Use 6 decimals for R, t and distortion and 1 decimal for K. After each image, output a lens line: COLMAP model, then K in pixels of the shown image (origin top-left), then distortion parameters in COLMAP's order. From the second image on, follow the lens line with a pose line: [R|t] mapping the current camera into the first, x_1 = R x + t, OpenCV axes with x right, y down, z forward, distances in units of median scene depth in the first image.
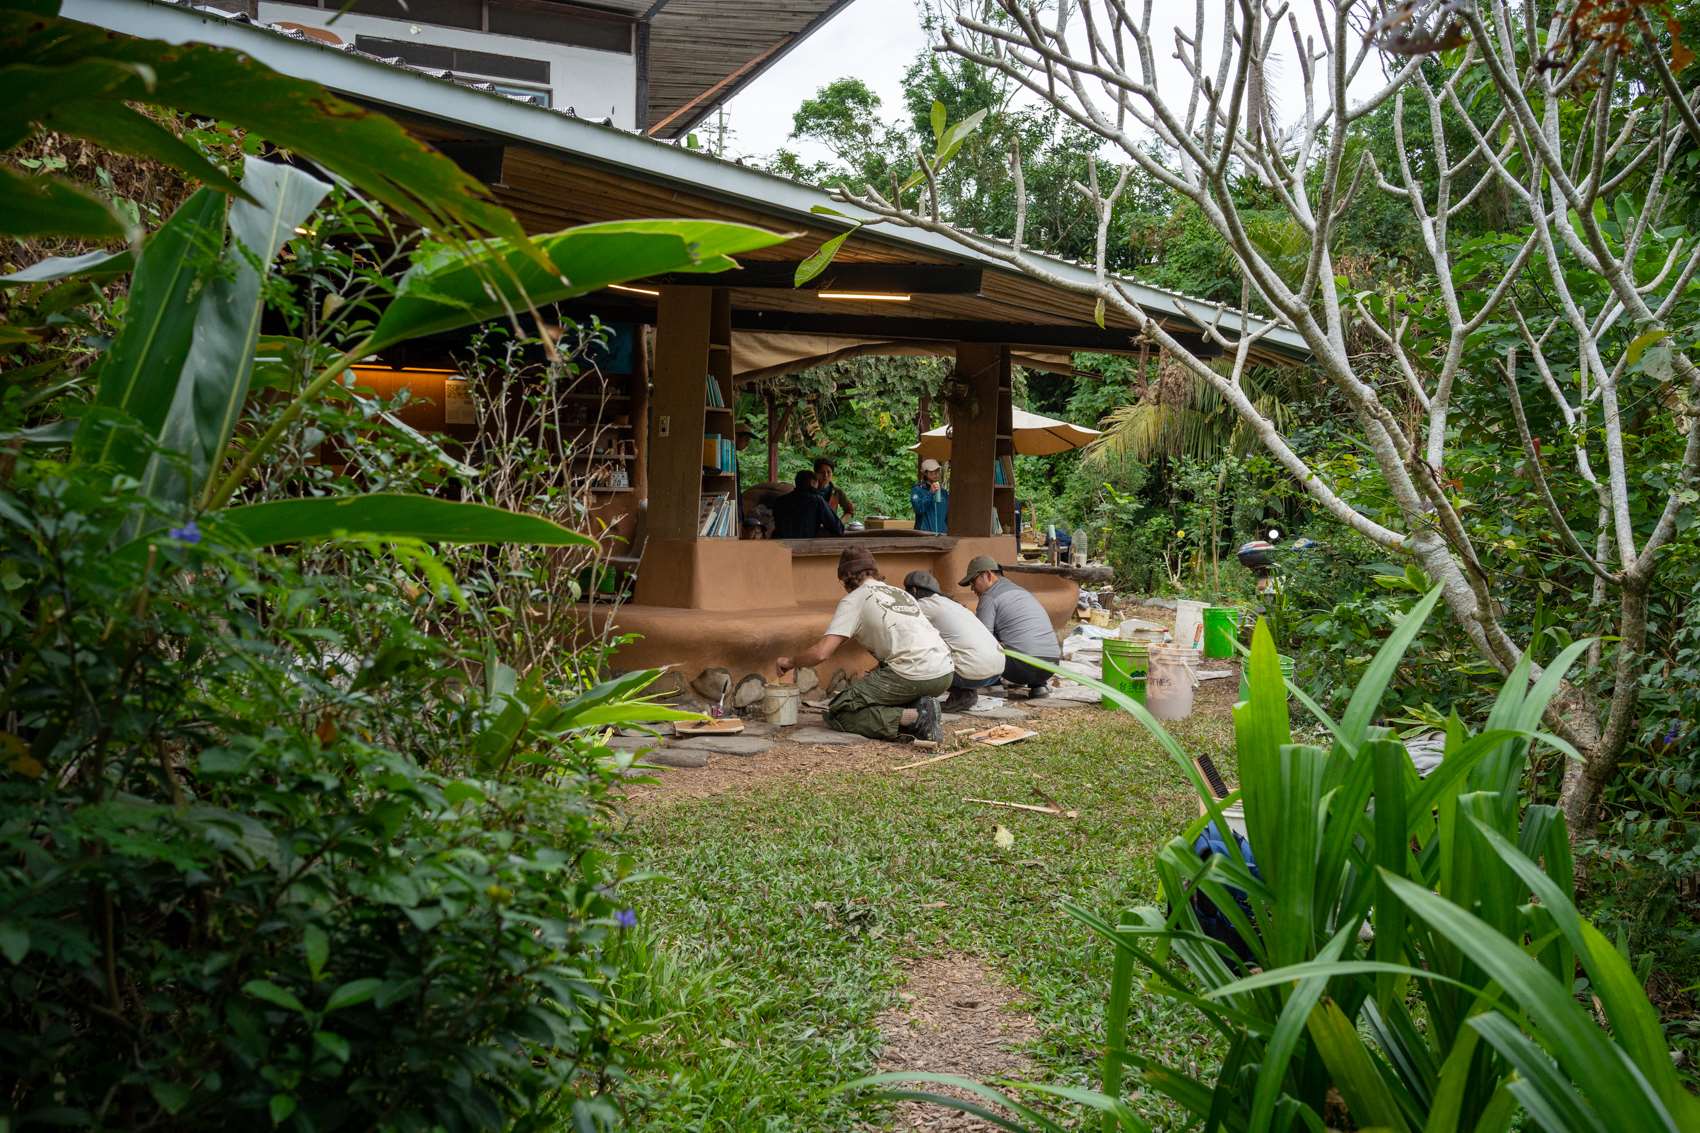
lens RADIAL K [[1619.5, 0, 849.3], [0, 1619.5, 561.4], [0, 0, 1]] dist [-0.072613, 0.000000]
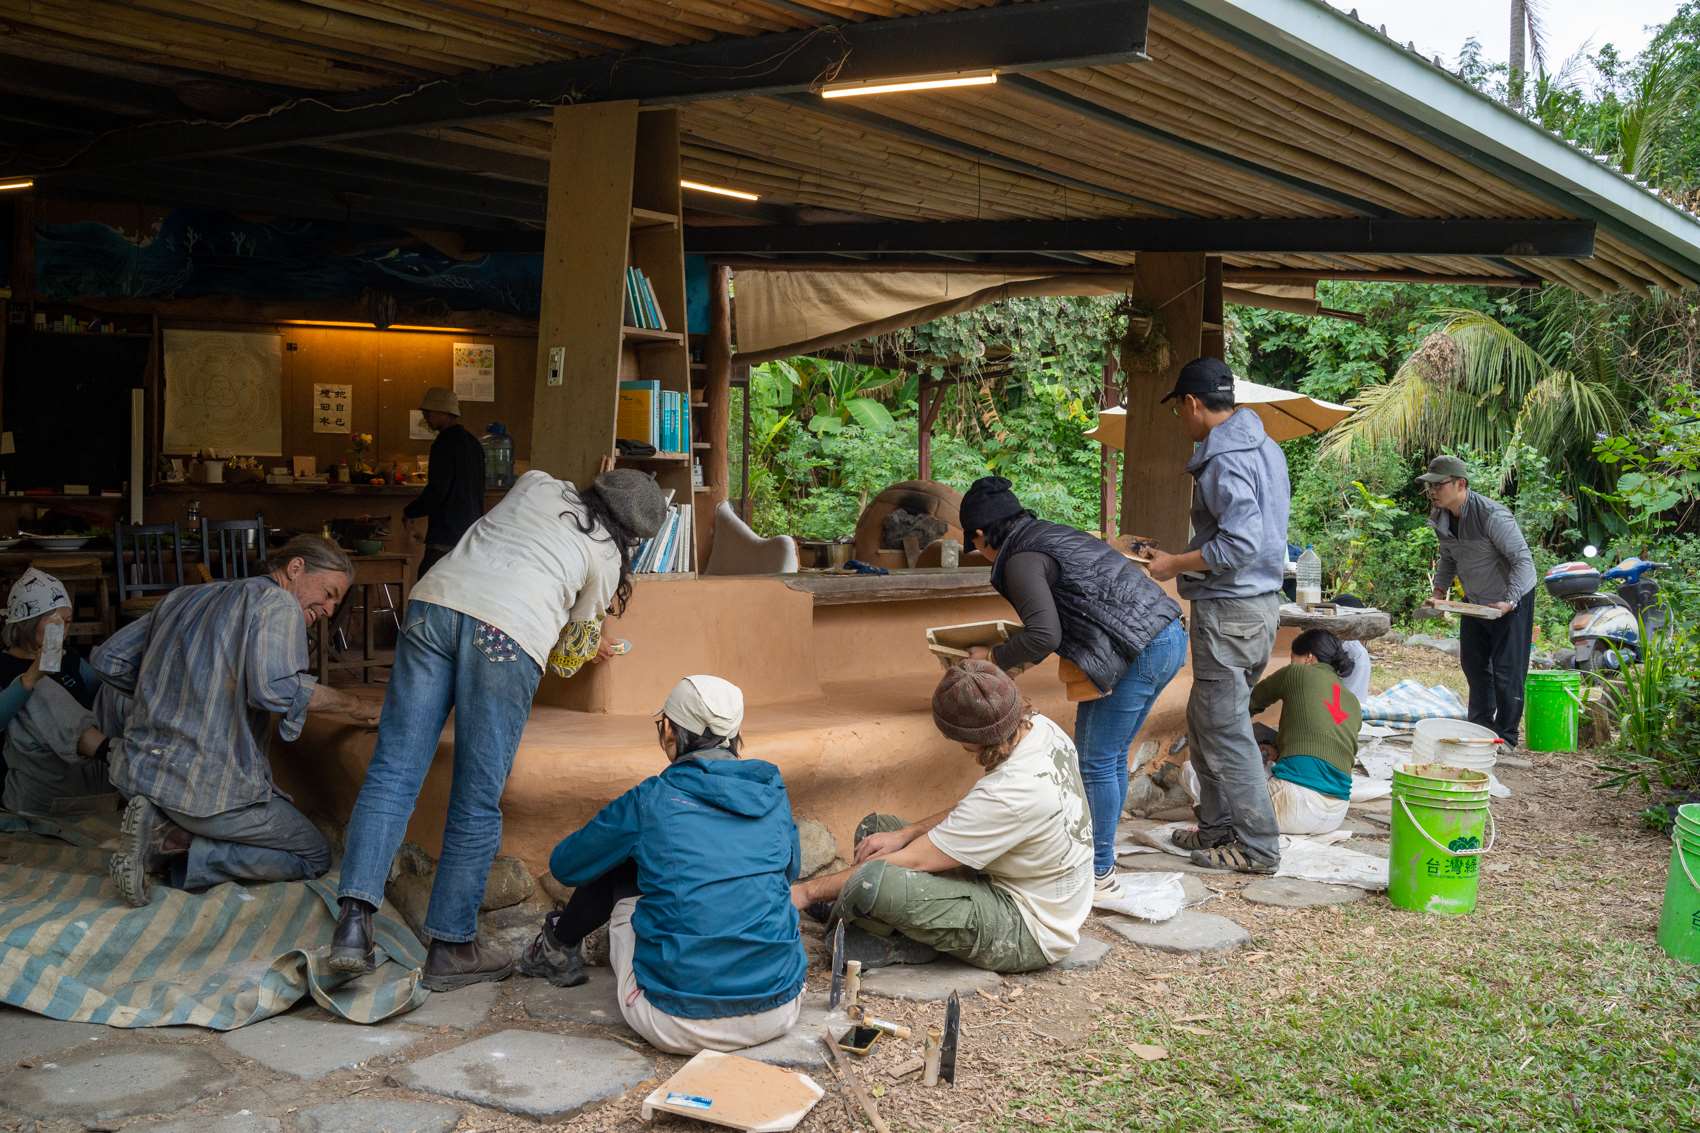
lens RADIAL K [[1619.5, 0, 851.5], [0, 1619.5, 566.8], [0, 0, 1]] dist [-0.072613, 0.000000]
pose [[0.991277, 0.006109, -0.131652, 0.025423], [-0.005893, 0.999981, 0.002033, -0.009017], [0.131662, -0.001239, 0.991294, 0.229683]]
